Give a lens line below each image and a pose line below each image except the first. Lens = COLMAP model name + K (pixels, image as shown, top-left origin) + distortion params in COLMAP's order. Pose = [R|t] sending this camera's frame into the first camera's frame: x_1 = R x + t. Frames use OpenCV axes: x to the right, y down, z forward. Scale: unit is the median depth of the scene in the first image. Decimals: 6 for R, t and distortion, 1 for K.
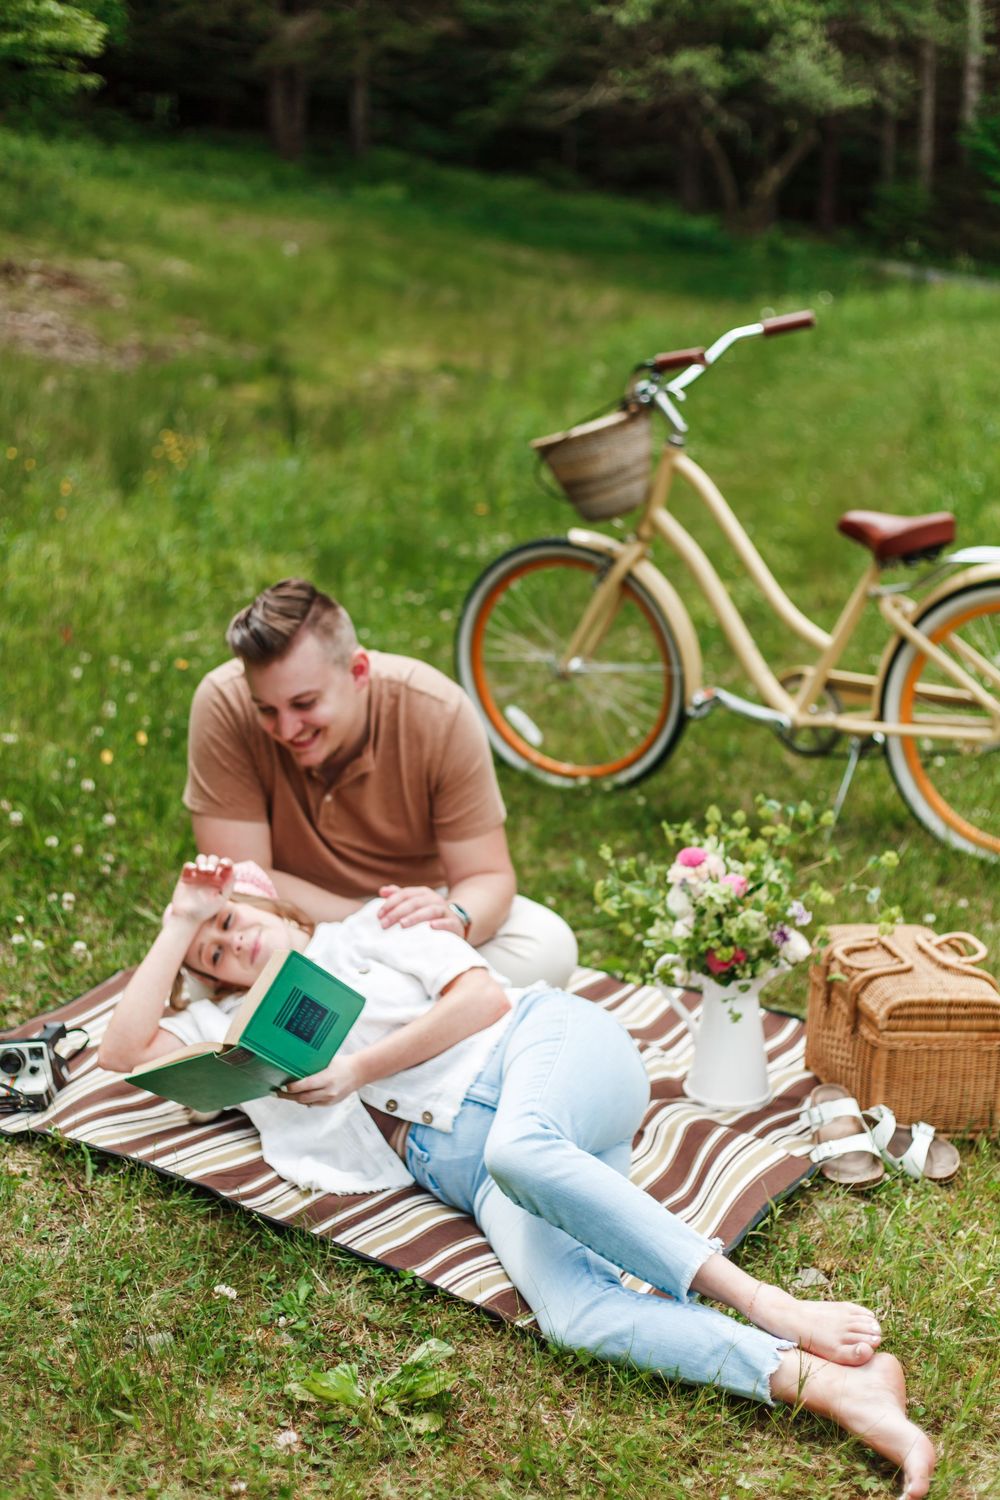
lens RADIAL K [[2186.6, 0, 503.3], [0, 2186.6, 788.2], [0, 0, 1]] dist [-0.004175, 0.029542]
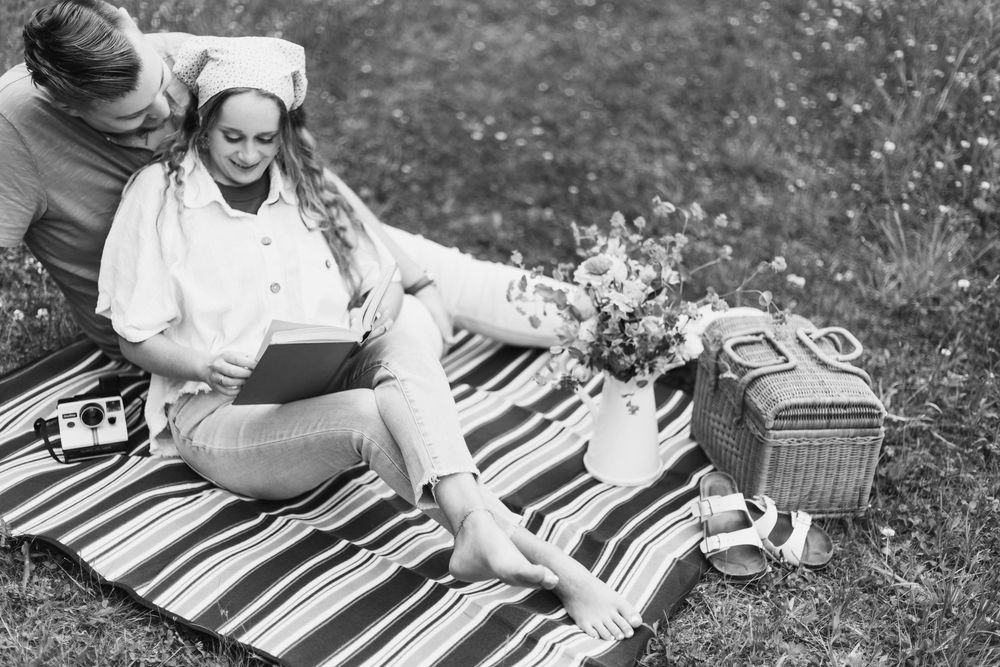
lens RADIAL K [[1457.8, 0, 500.0], [0, 1457.8, 333.5], [0, 0, 1]] dist [-0.004175, 0.029542]
pose [[0.999264, 0.008000, 0.037522, 0.011501], [-0.014610, 0.983676, 0.179354, -0.060870], [-0.035475, -0.179770, 0.983069, 0.284202]]
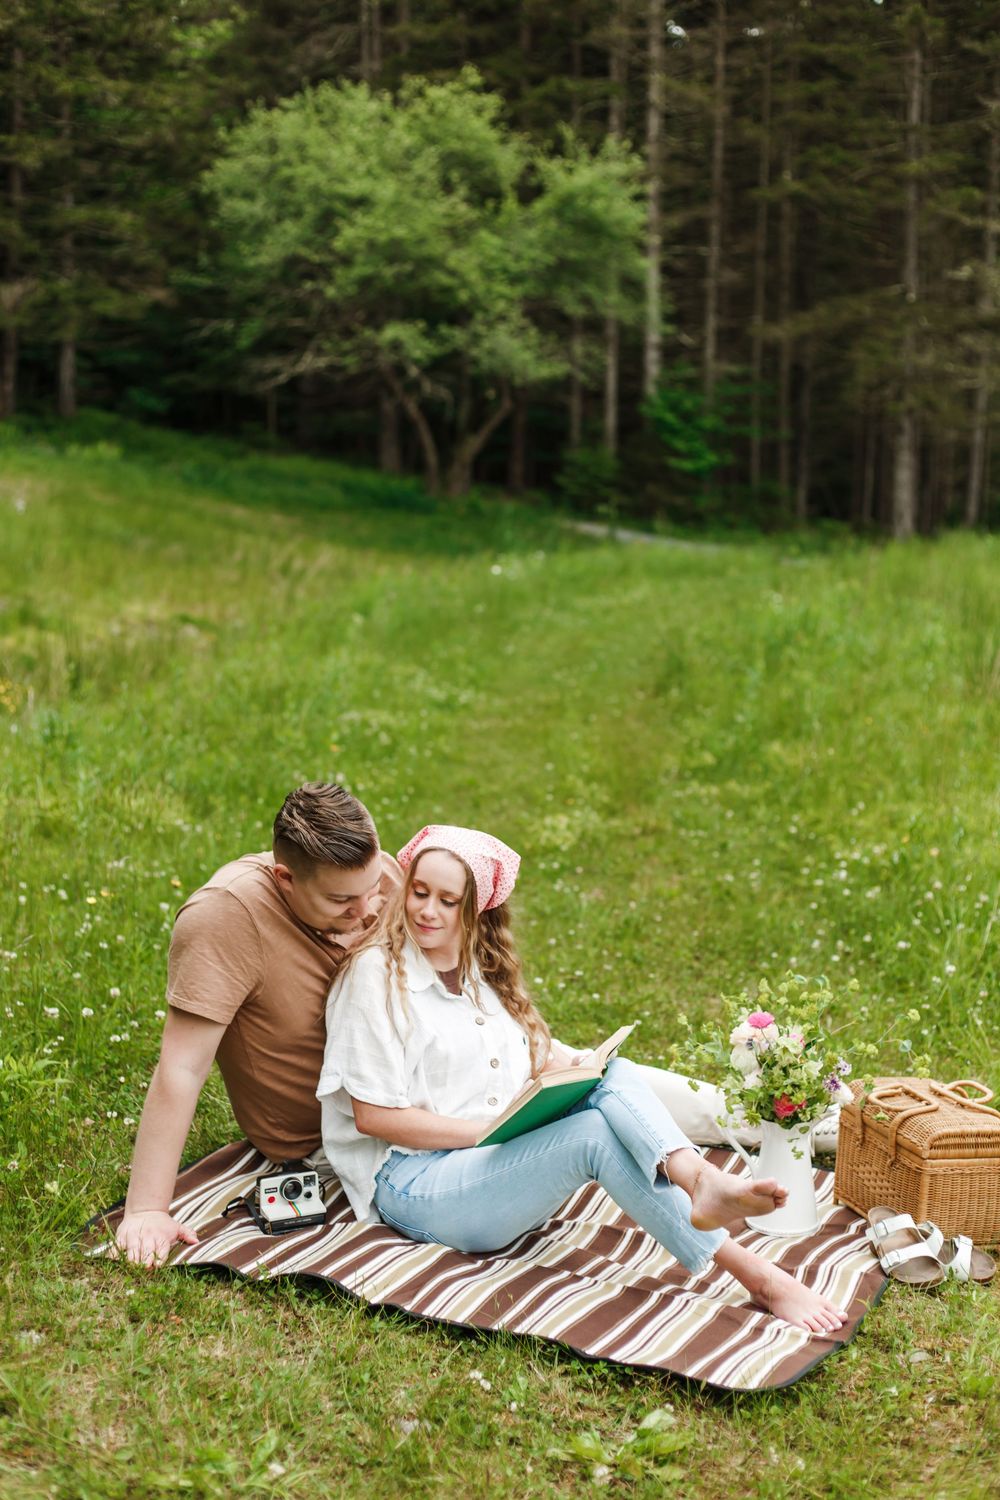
lens RADIAL K [[2186.6, 0, 503.3], [0, 2186.6, 788.2], [0, 0, 1]] dist [-0.004175, 0.029542]
pose [[0.988104, -0.010385, 0.153435, -0.226347], [0.027667, 0.993443, -0.110933, 0.033465], [-0.151277, 0.113858, 0.981912, -0.161074]]
